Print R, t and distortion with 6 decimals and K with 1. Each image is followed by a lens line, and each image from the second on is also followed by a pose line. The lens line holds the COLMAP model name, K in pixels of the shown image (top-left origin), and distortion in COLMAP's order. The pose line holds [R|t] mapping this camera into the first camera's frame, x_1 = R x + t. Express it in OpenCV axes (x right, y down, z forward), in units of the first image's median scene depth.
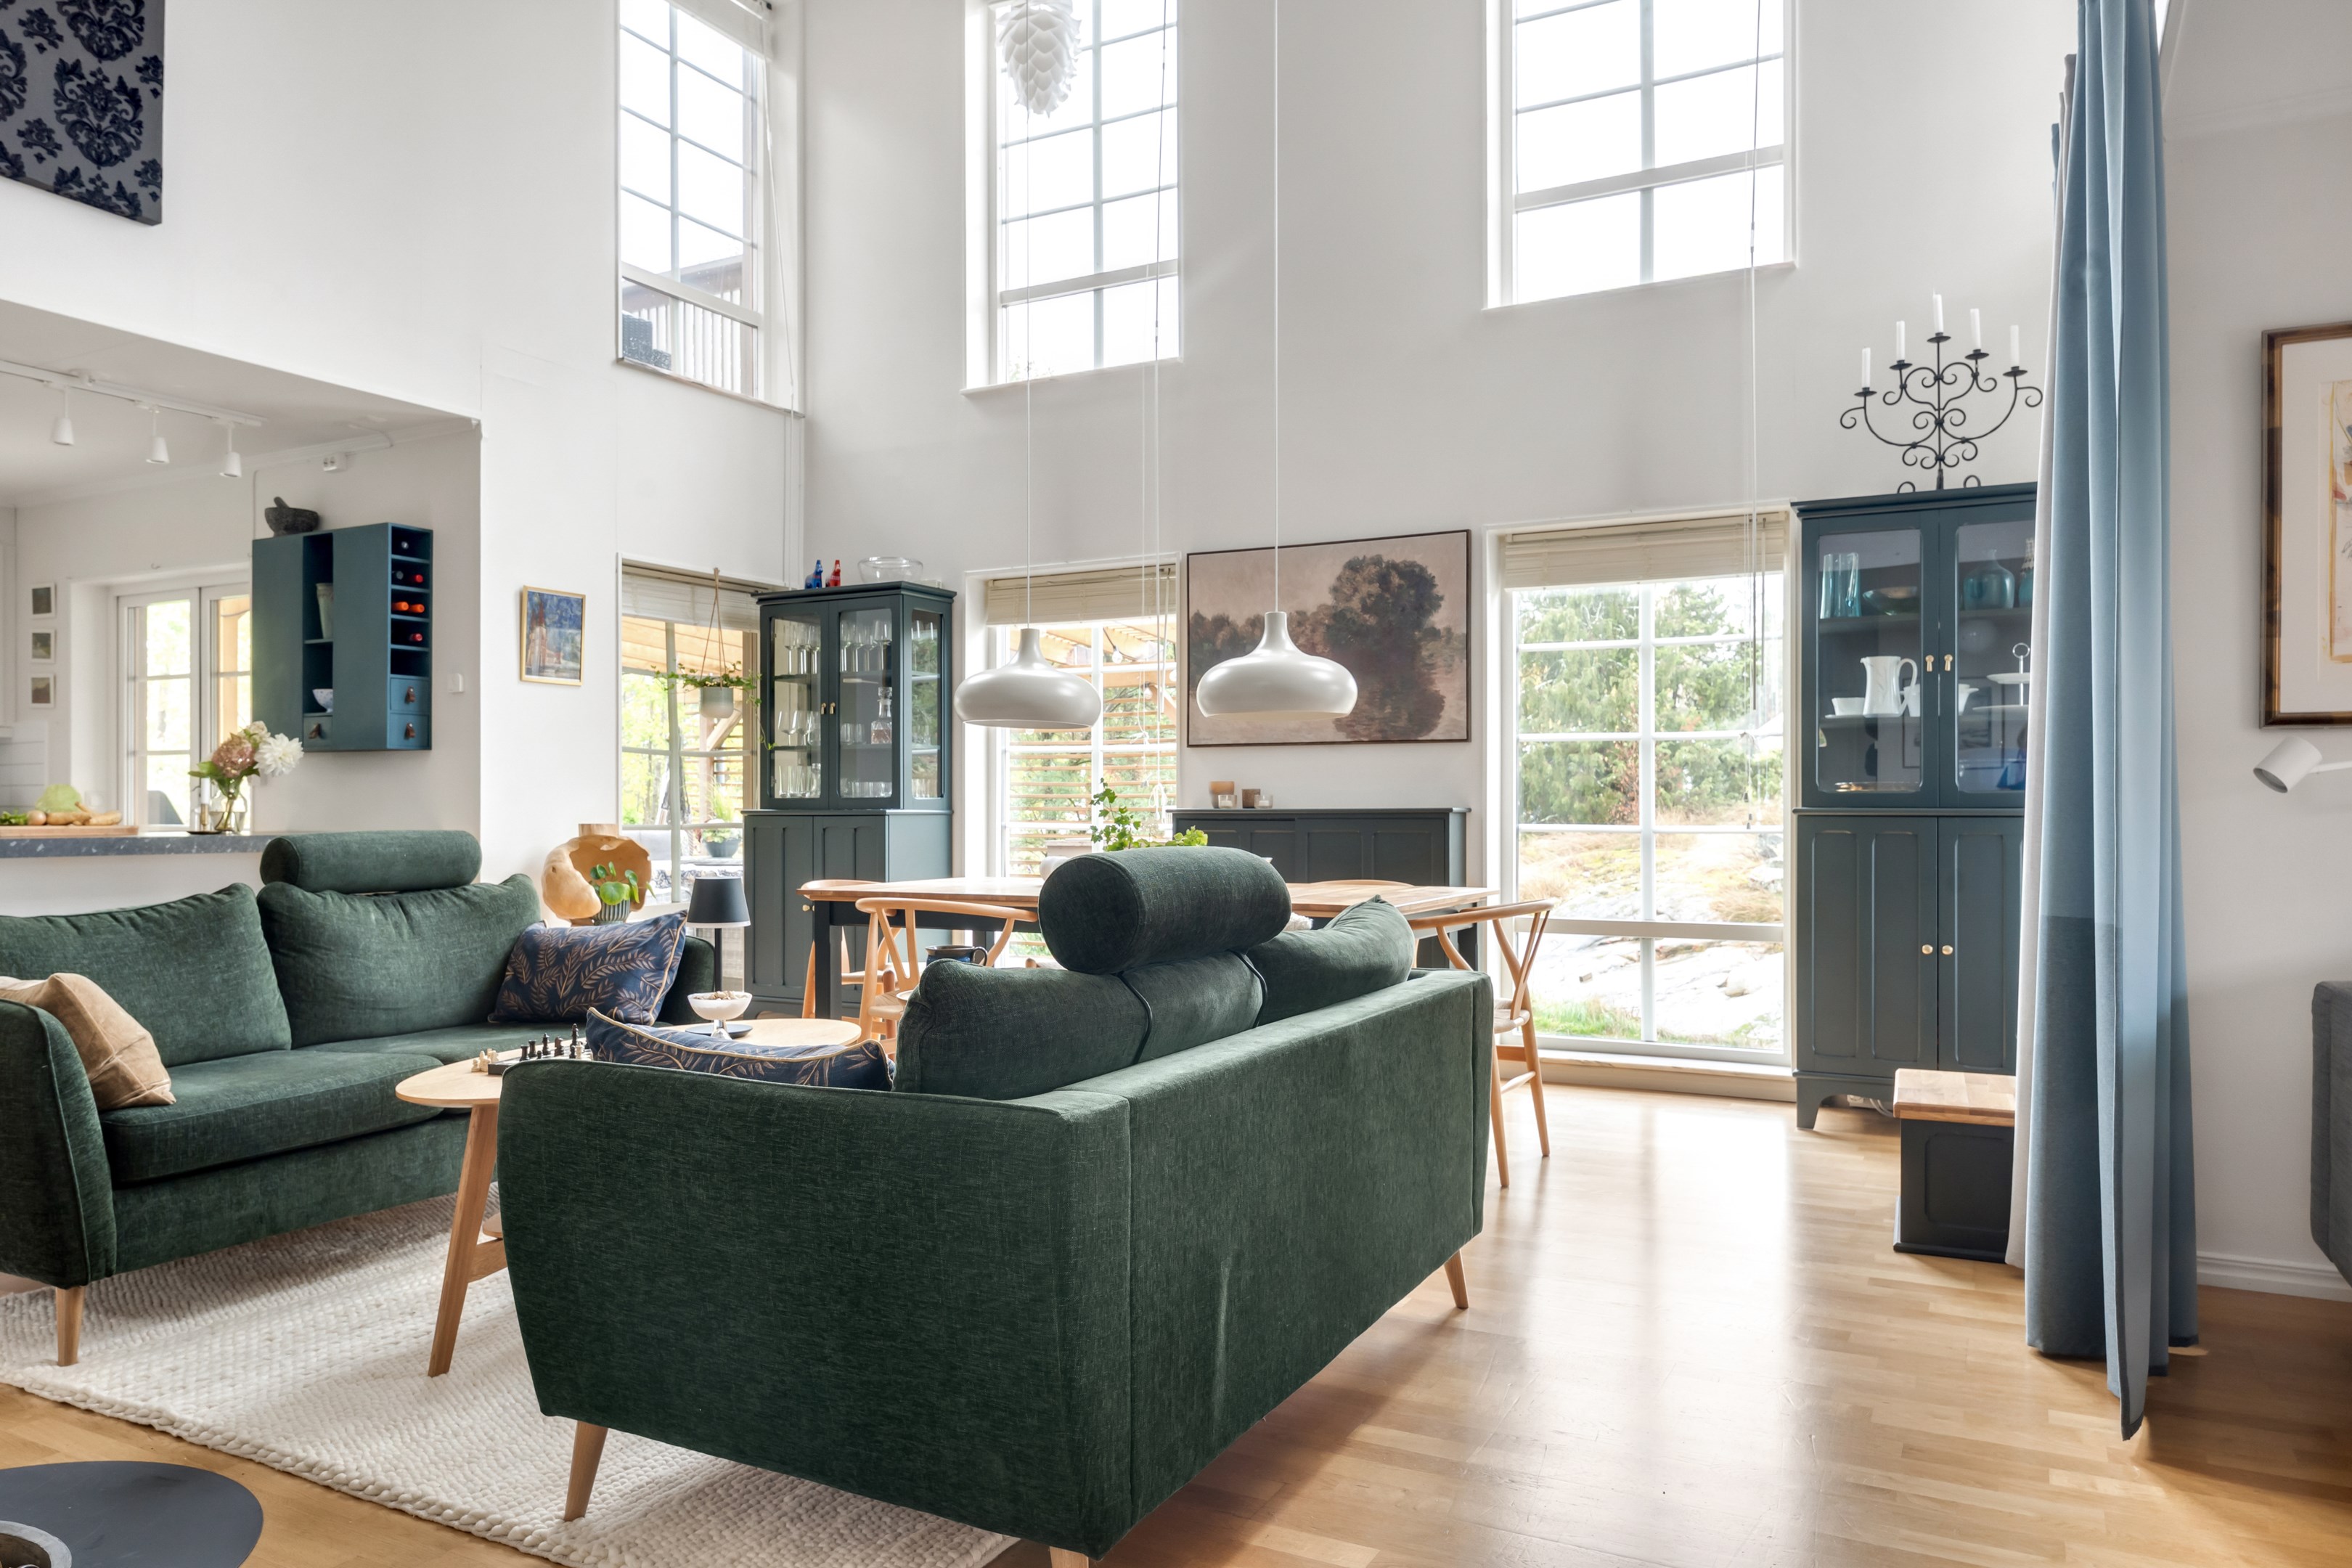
lens RADIAL K [[1554.7, 0, 1180.3], [0, 1554.7, 812.4], [0, 0, 1]] dist [-0.003103, -0.001186]
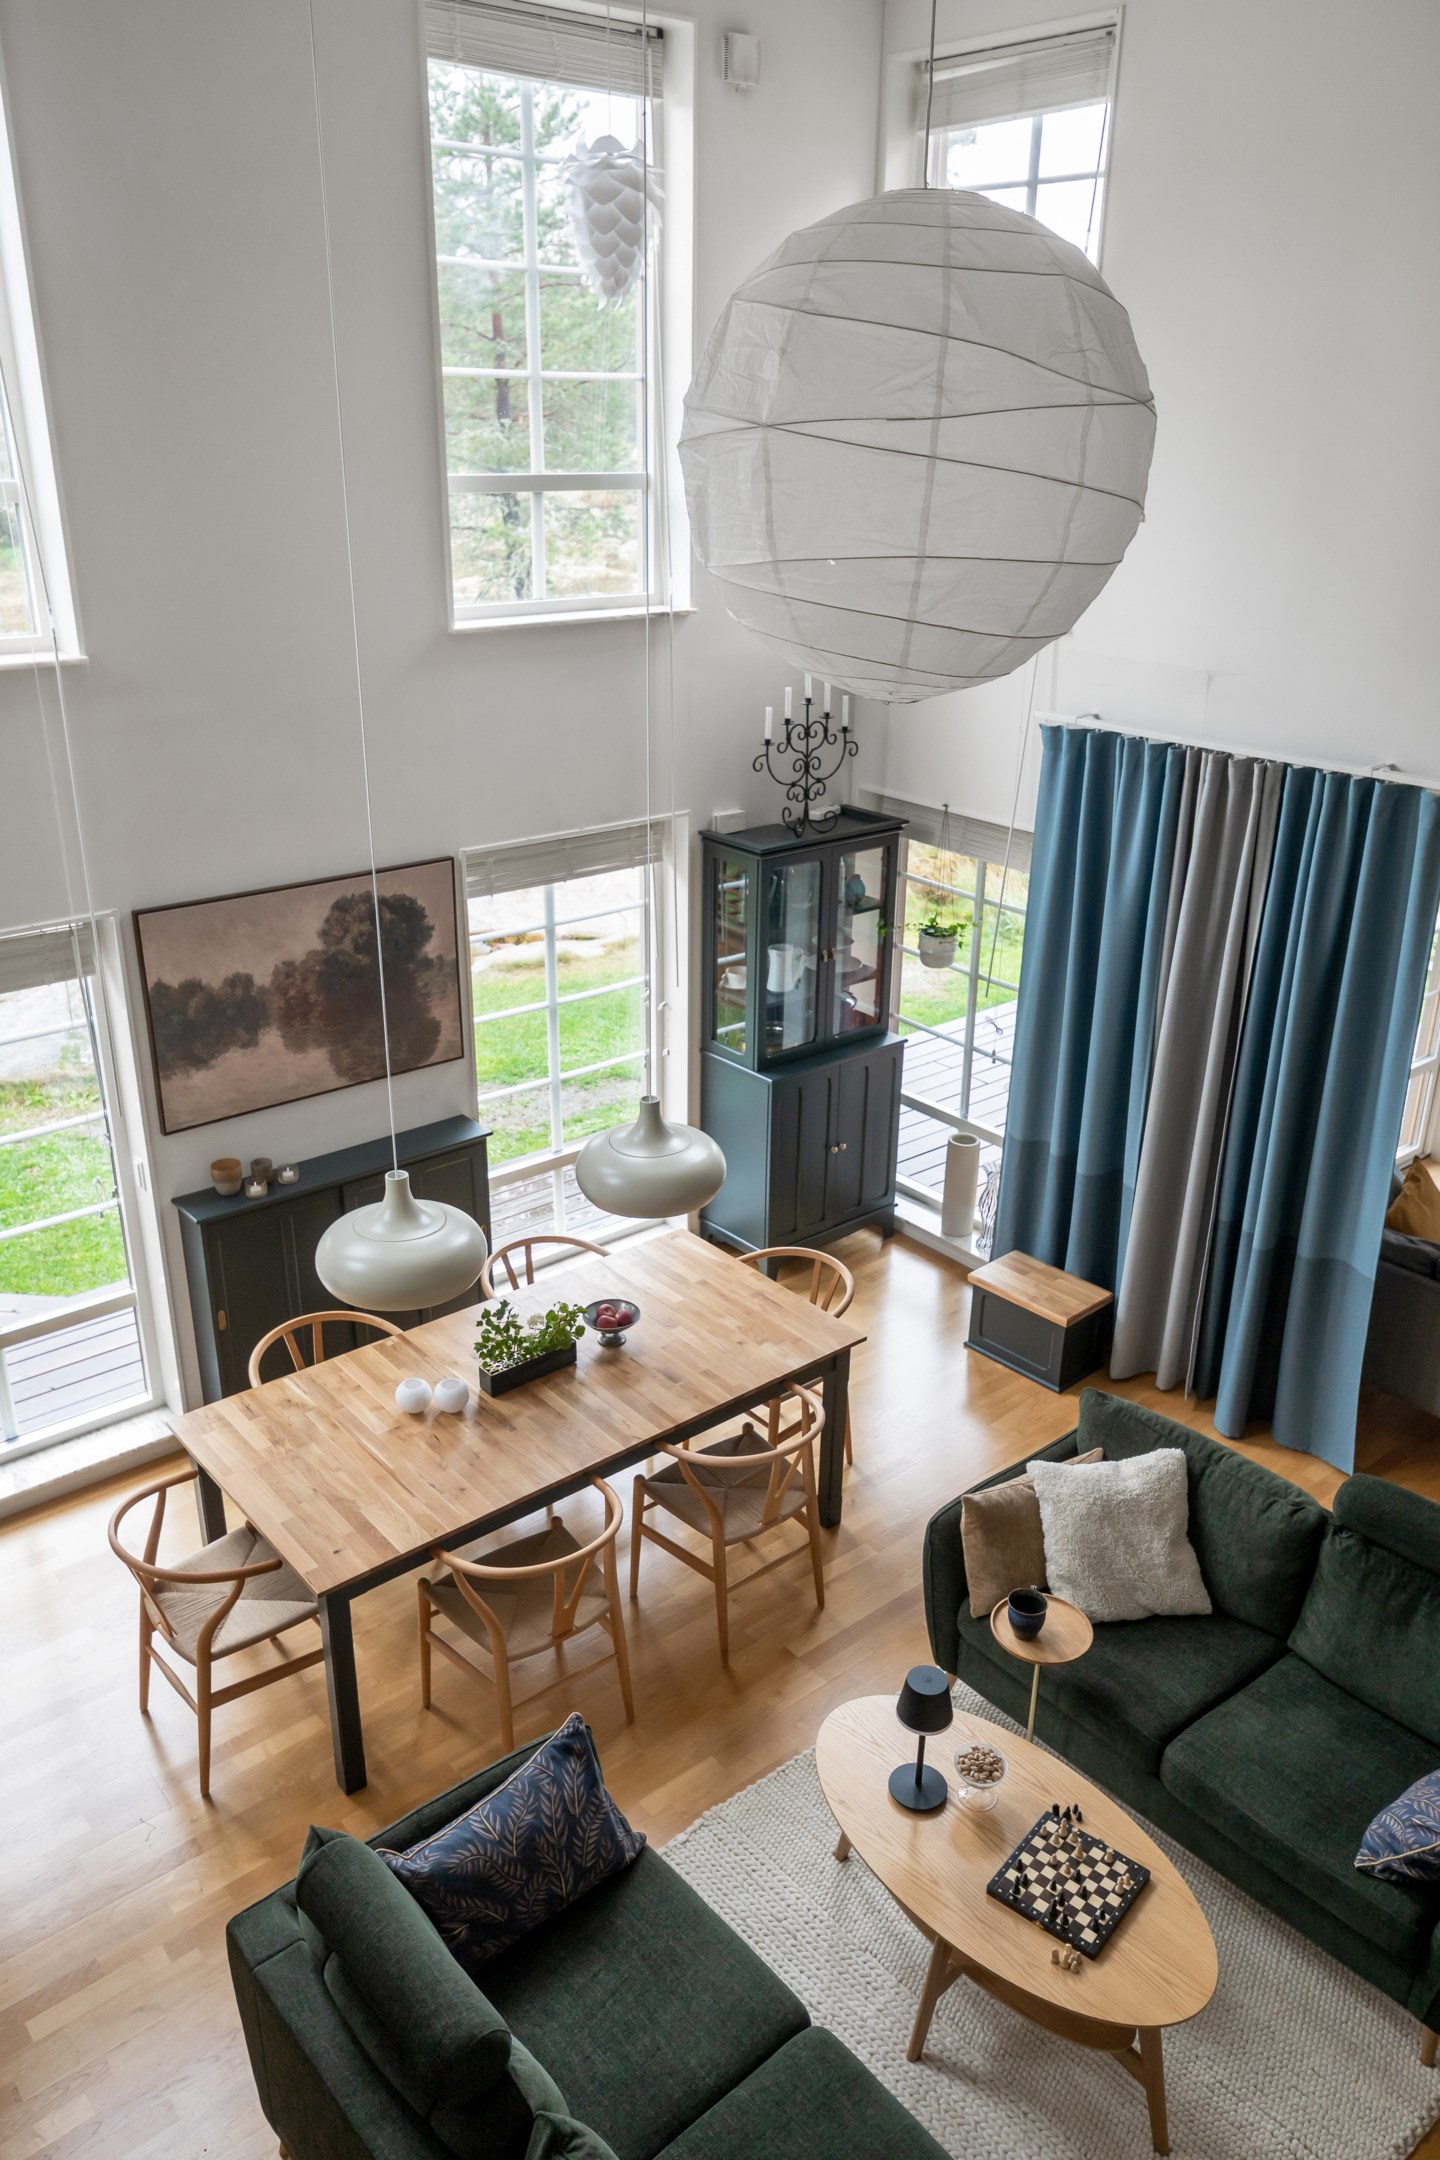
lens RADIAL K [[1581.5, 0, 716.7], [0, 1581.5, 1083.5], [0, 0, 1]] dist [-0.009089, 0.005817]
pose [[0.383060, -0.349661, 0.854987, -0.645314], [-0.010894, 0.923813, 0.382689, -0.427327], [-0.923659, -0.155907, 0.350066, 0.465416]]
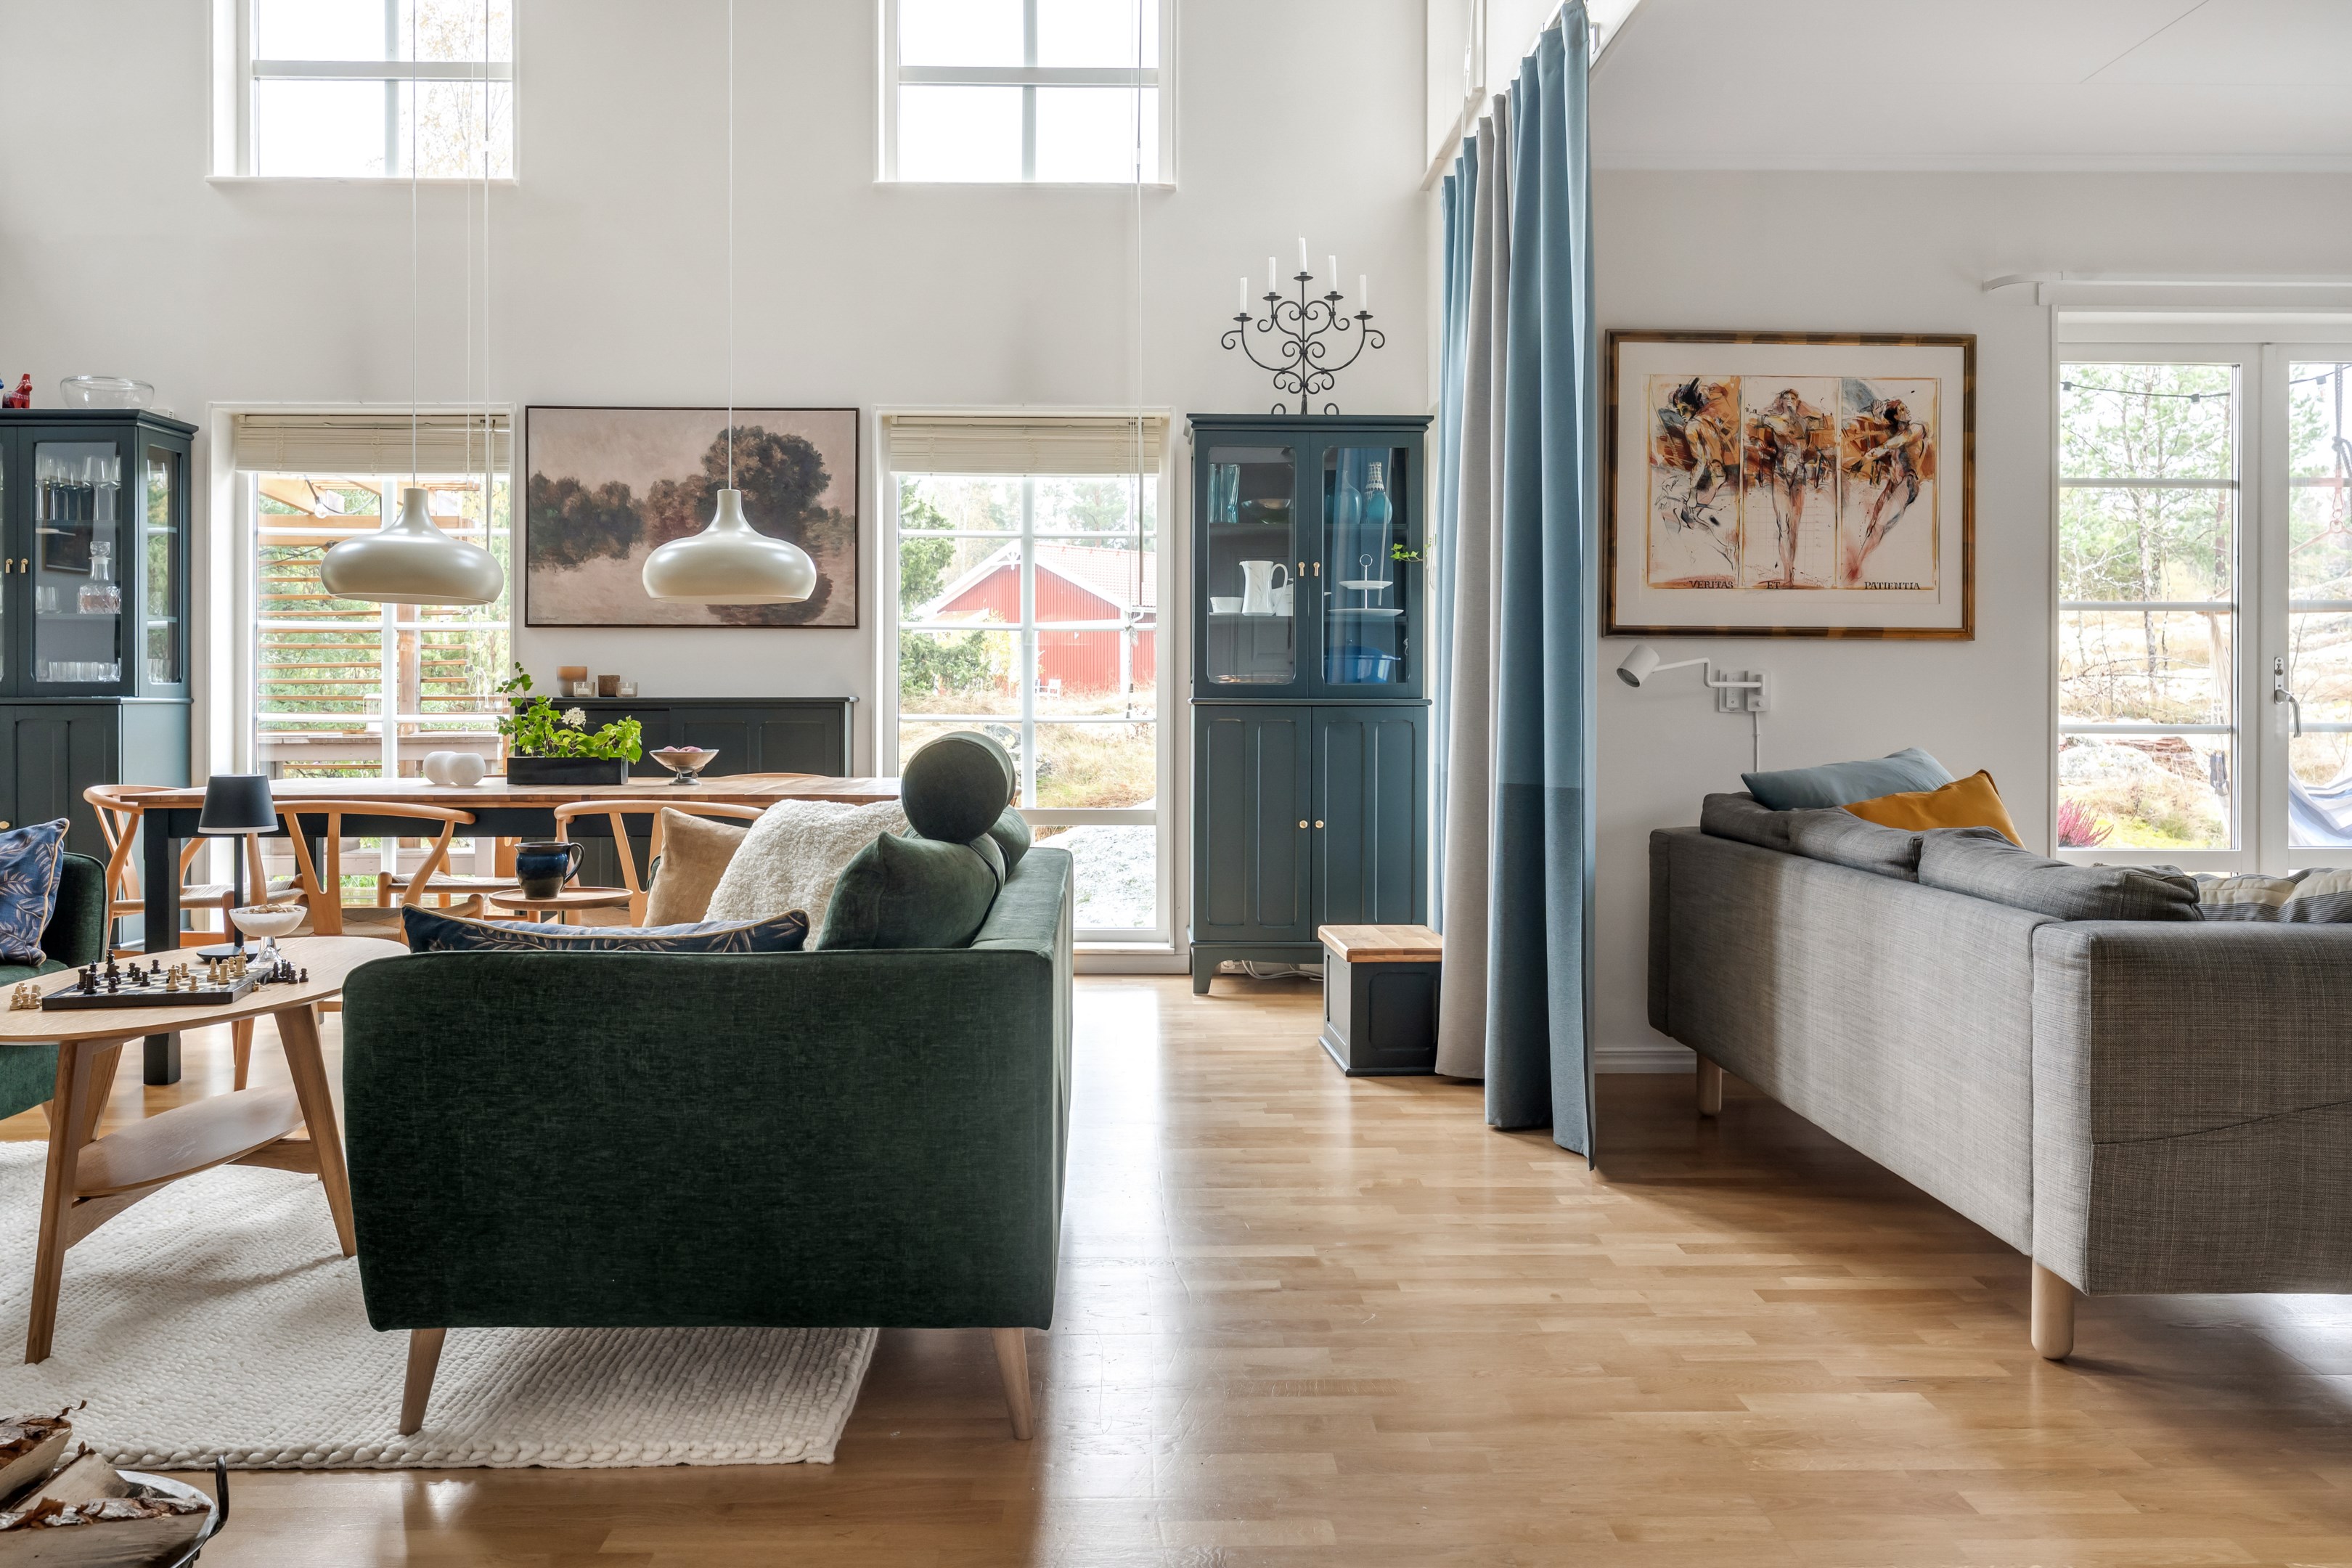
lens RADIAL K [[1814.4, 0, 1176.2], [0, 1814.4, 712.8], [0, 0, 1]] dist [-0.007978, 0.001911]
pose [[0.870531, -0.001061, 0.492112, -0.192768], [-0.001496, 0.999987, 0.004803, 0.001086], [-0.492111, -0.004917, 0.870519, -0.074724]]
